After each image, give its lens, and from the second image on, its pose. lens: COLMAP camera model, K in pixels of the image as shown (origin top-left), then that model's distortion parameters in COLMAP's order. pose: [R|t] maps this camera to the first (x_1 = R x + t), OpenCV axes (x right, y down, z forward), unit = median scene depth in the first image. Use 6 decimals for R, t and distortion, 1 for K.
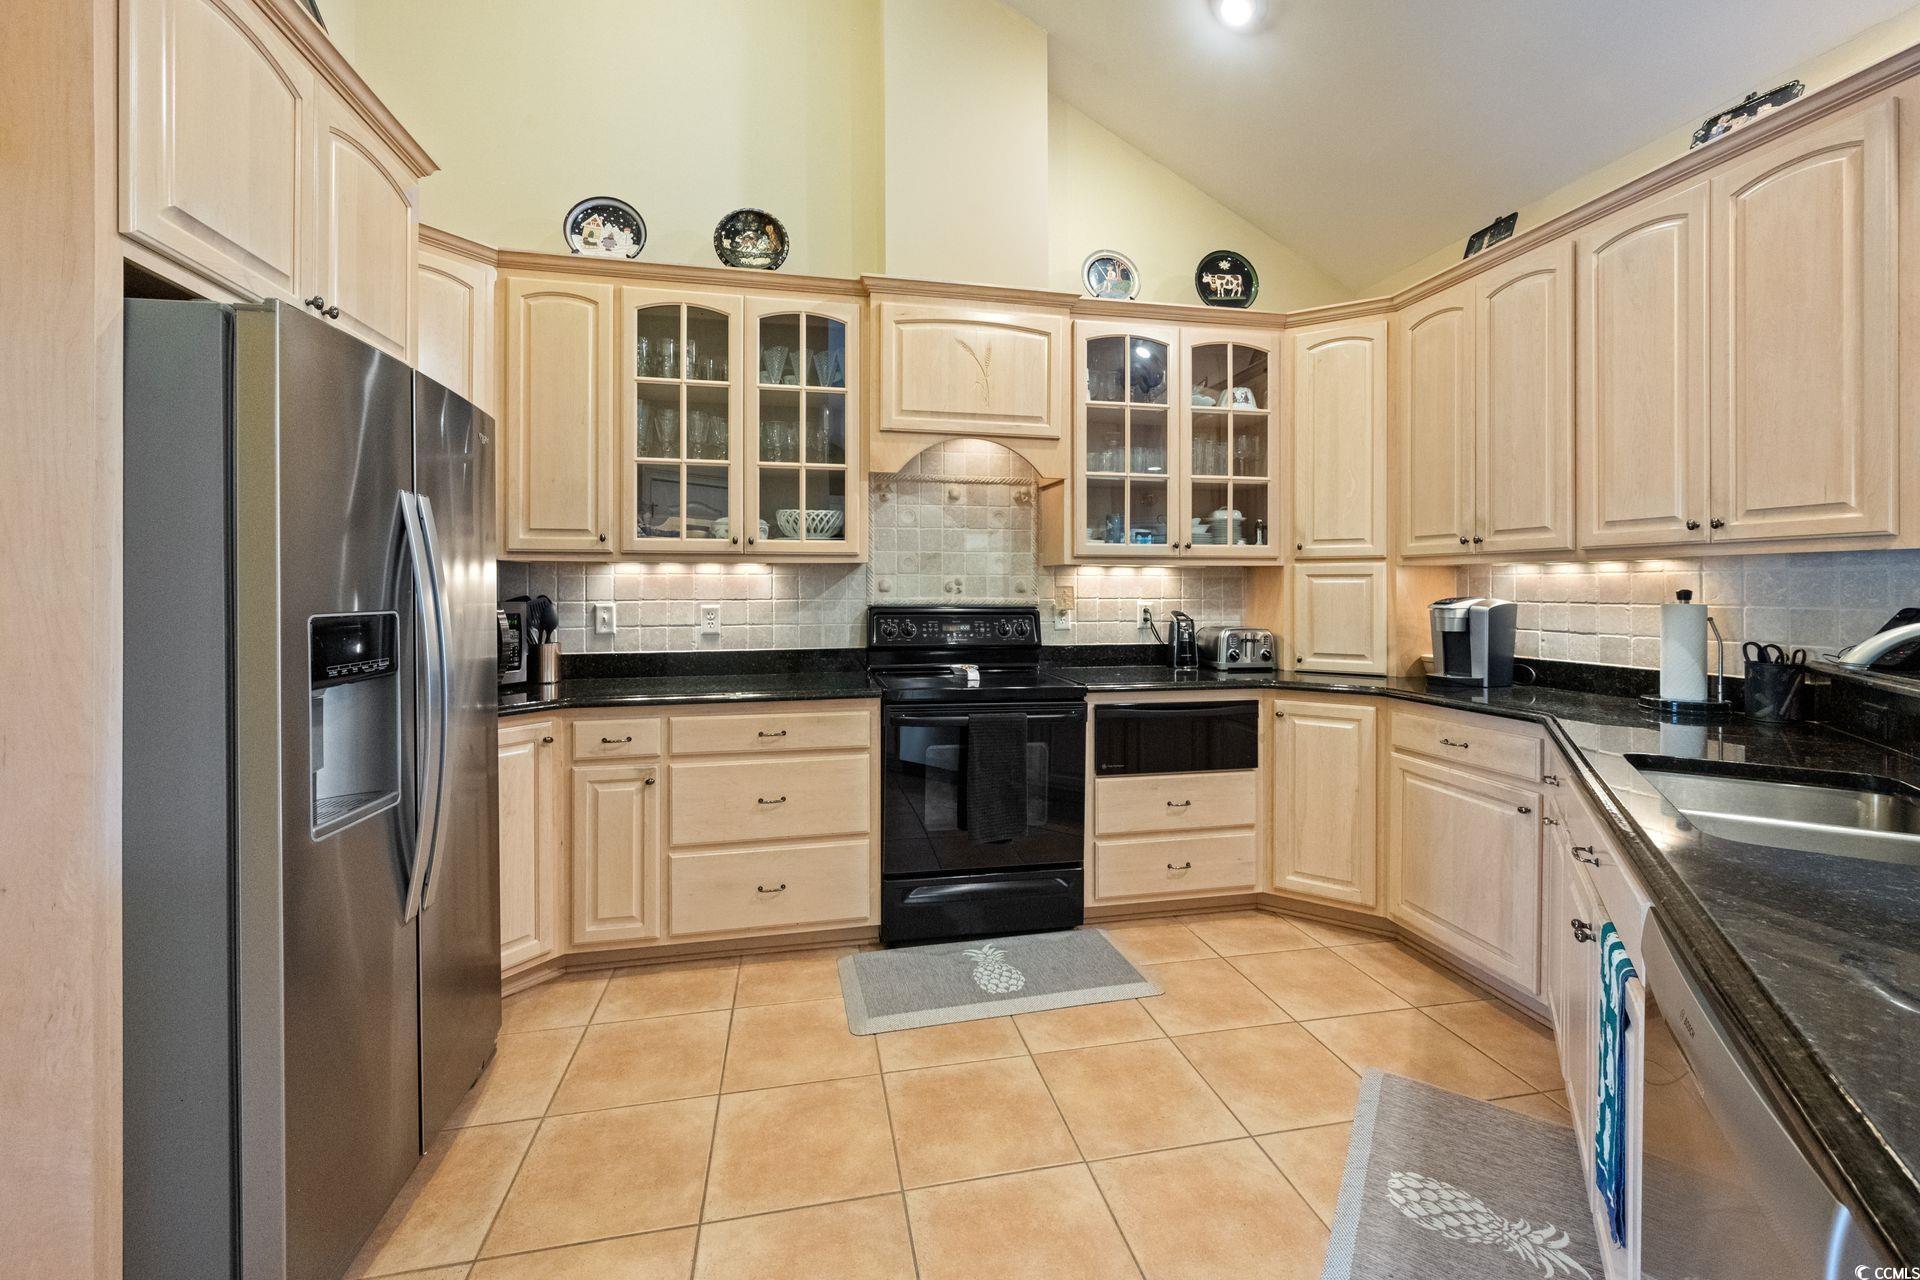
lens RADIAL K [[776.6, 0, 959.4], [0, 776.6, 580.3], [0, 0, 1]] dist [-0.003013, 0.000220]
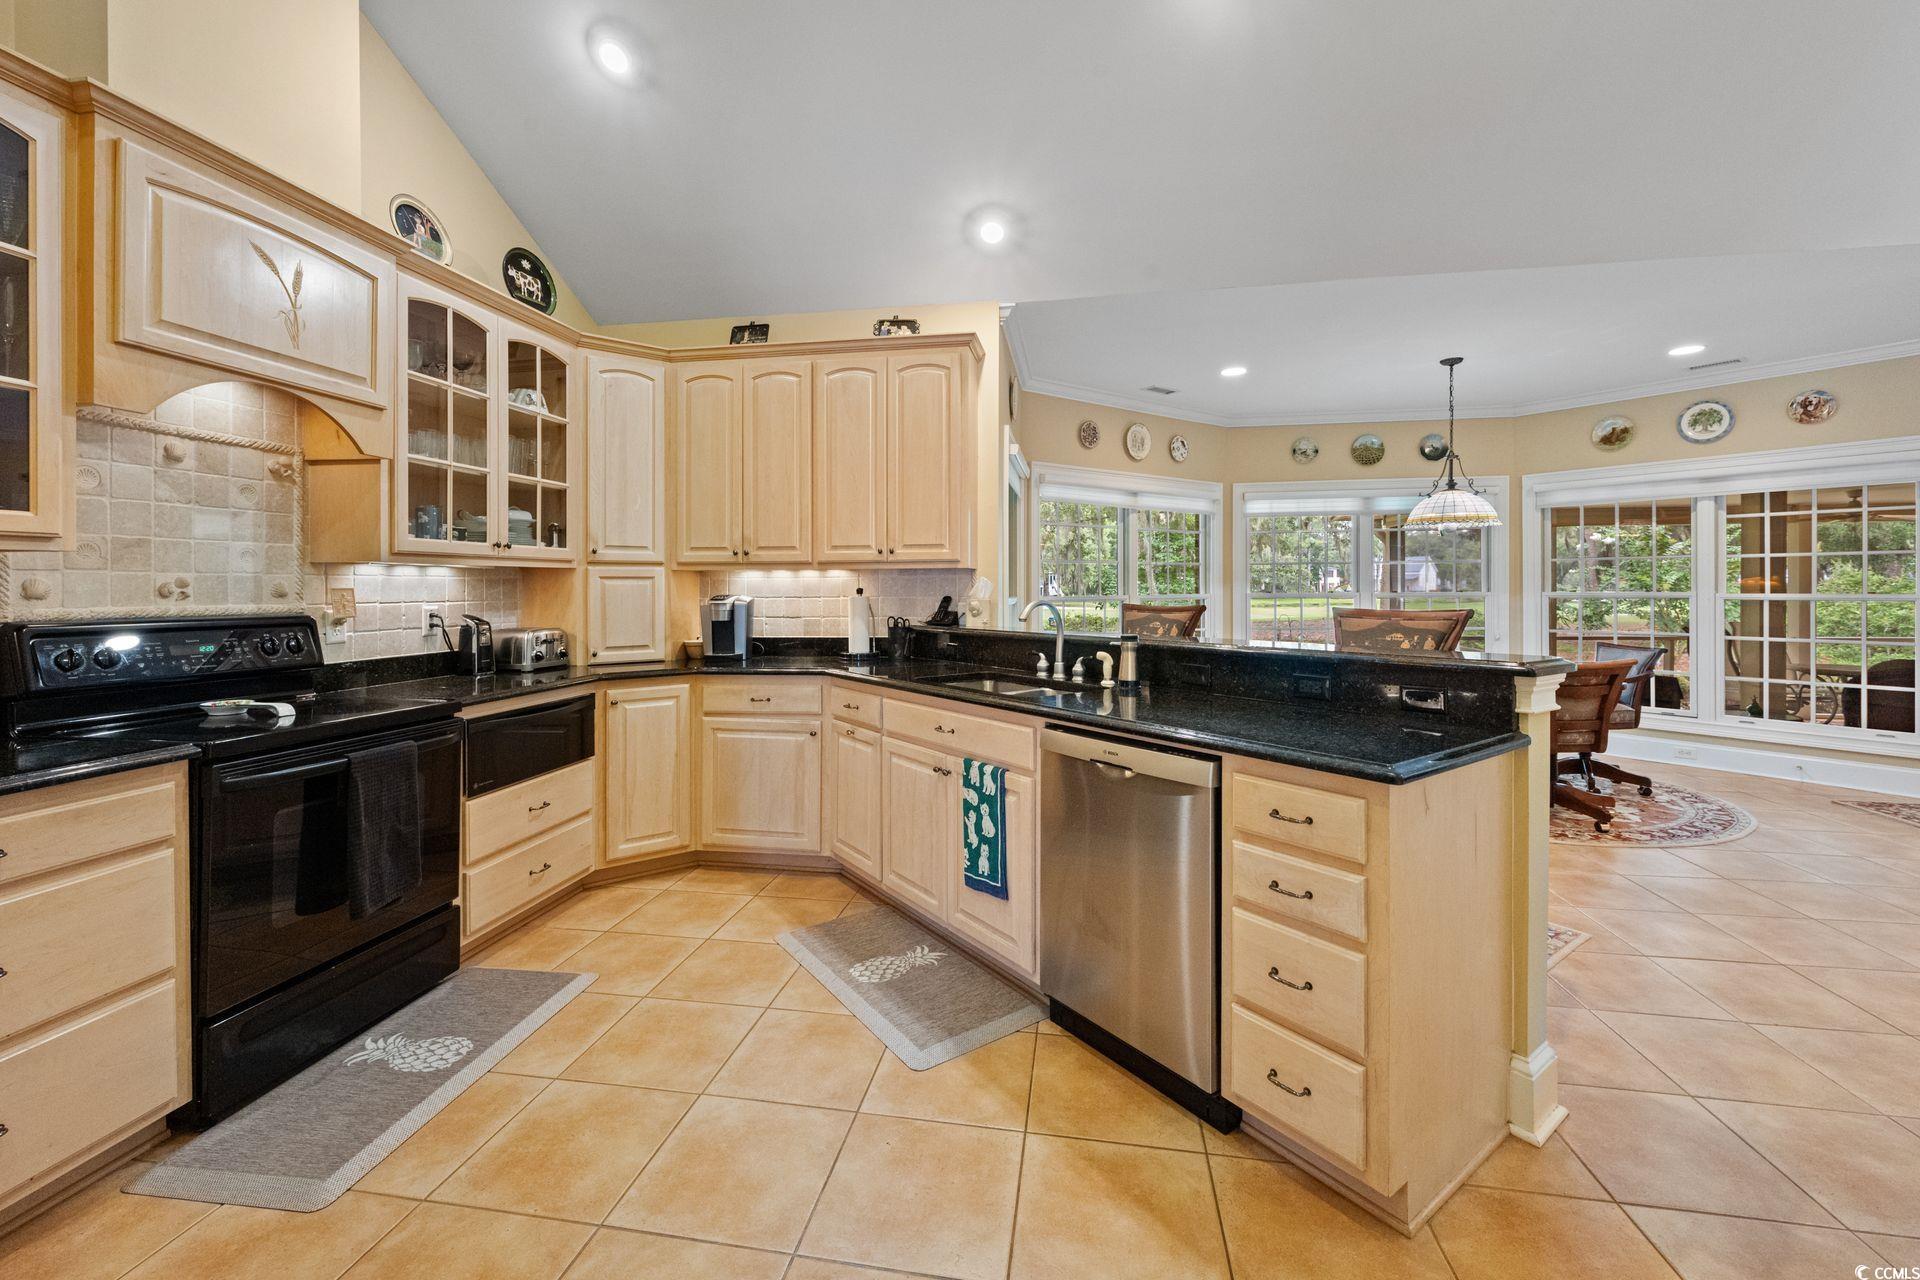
lens RADIAL K [[776.6, 0, 960.6], [0, 776.6, 583.9], [0, 0, 1]] dist [-0.003013, 0.000220]
pose [[0.360080, -0.000129, 0.932921, -0.460274], [-0.003239, 0.999994, 0.001388, -0.000221], [-0.932916, -0.003521, 0.360078, 0.144276]]
